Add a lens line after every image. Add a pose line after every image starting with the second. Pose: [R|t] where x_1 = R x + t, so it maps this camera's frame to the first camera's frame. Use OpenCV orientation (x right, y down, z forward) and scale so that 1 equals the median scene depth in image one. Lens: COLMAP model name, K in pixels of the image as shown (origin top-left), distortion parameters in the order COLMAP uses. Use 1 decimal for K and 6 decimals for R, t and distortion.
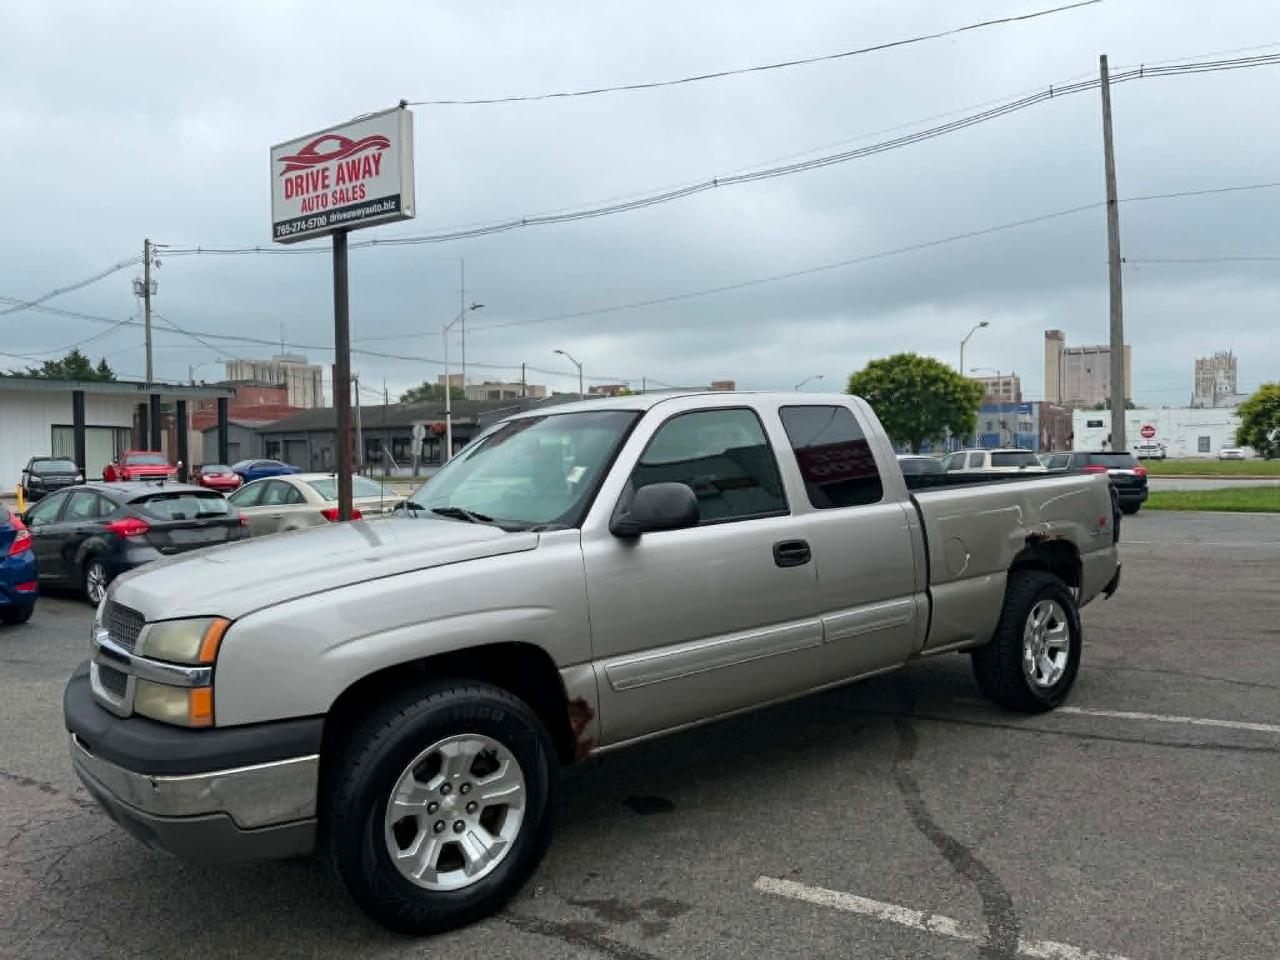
lens RADIAL K [[904.1, 0, 636.4], [0, 904.1, 473.9], [0, 0, 1]] dist [0.030284, -0.039288]
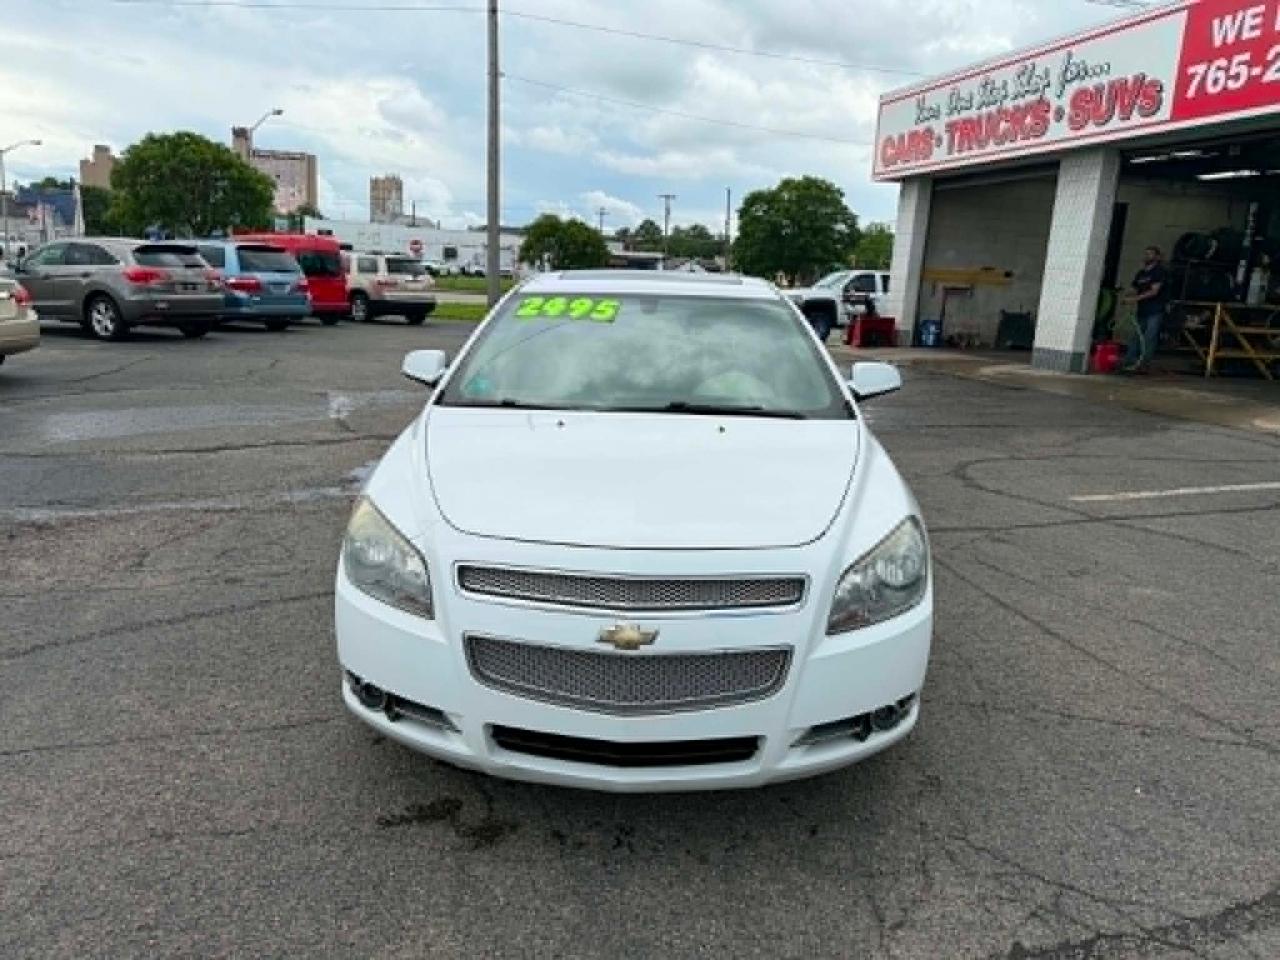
lens RADIAL K [[904.1, 0, 633.2], [0, 904.1, 476.2], [0, 0, 1]] dist [0.030284, -0.039288]
pose [[0.666338, -0.115085, 0.736715, -0.174470], [-0.043248, 0.980389, 0.192266, 0.006949], [-0.744394, -0.159976, 0.648294, 0.147584]]
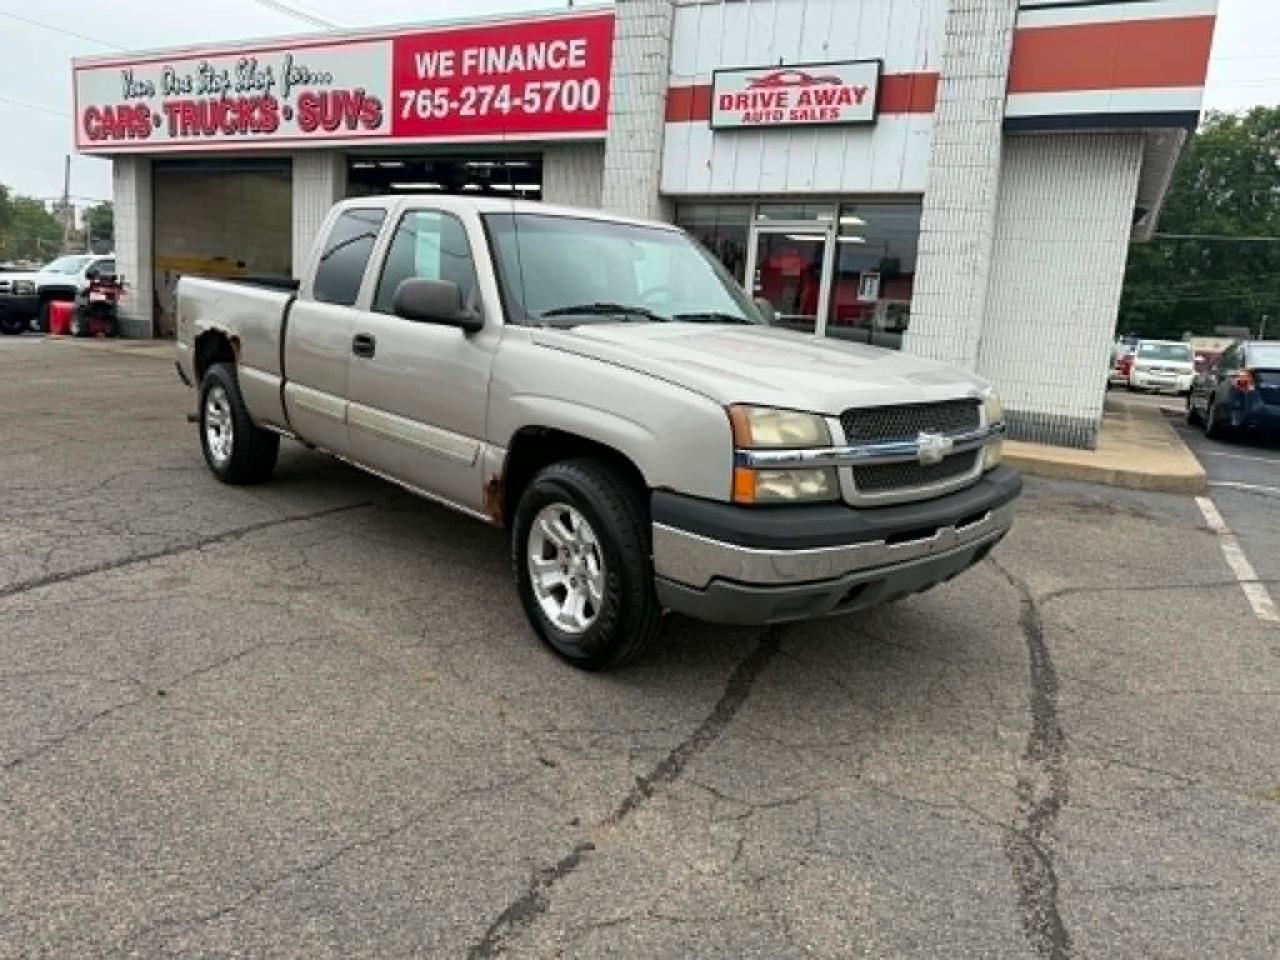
lens RADIAL K [[904.1, 0, 631.6], [0, 904.1, 471.7], [0, 0, 1]] dist [0.030284, -0.039288]
pose [[-0.100554, -0.164248, 0.981281, -0.196086], [-0.045327, 0.986012, 0.160395, 0.008551], [-0.993899, -0.028350, -0.106592, 0.180325]]
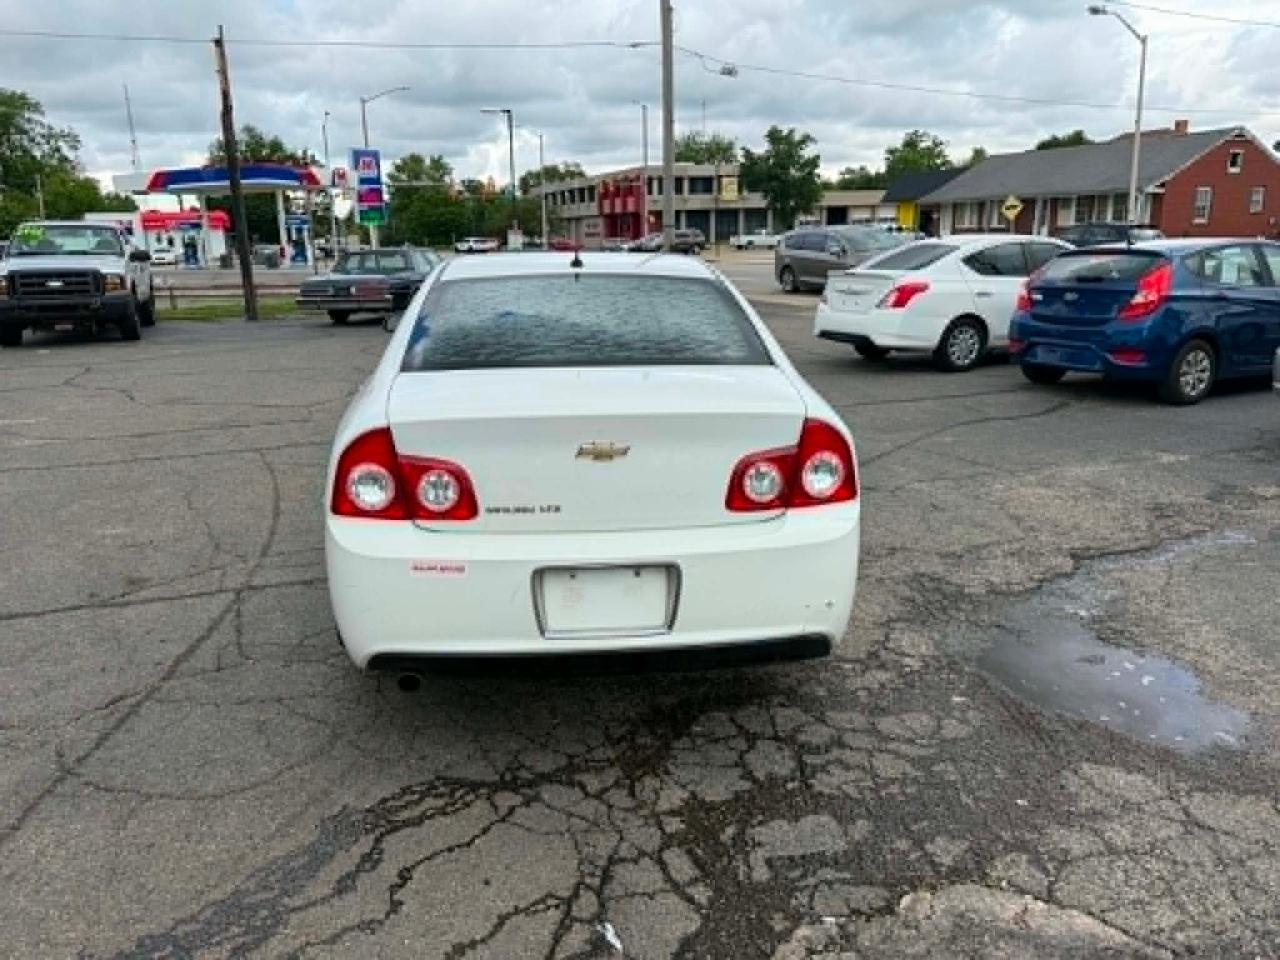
lens RADIAL K [[904.1, 0, 620.9], [0, 904.1, 490.9], [0, 0, 1]] dist [0.030284, -0.039288]
pose [[-0.569652, 0.251862, -0.782344, 0.097356], [0.014500, 0.954820, 0.296830, -0.005842], [0.821758, 0.157746, -0.547568, 0.370316]]
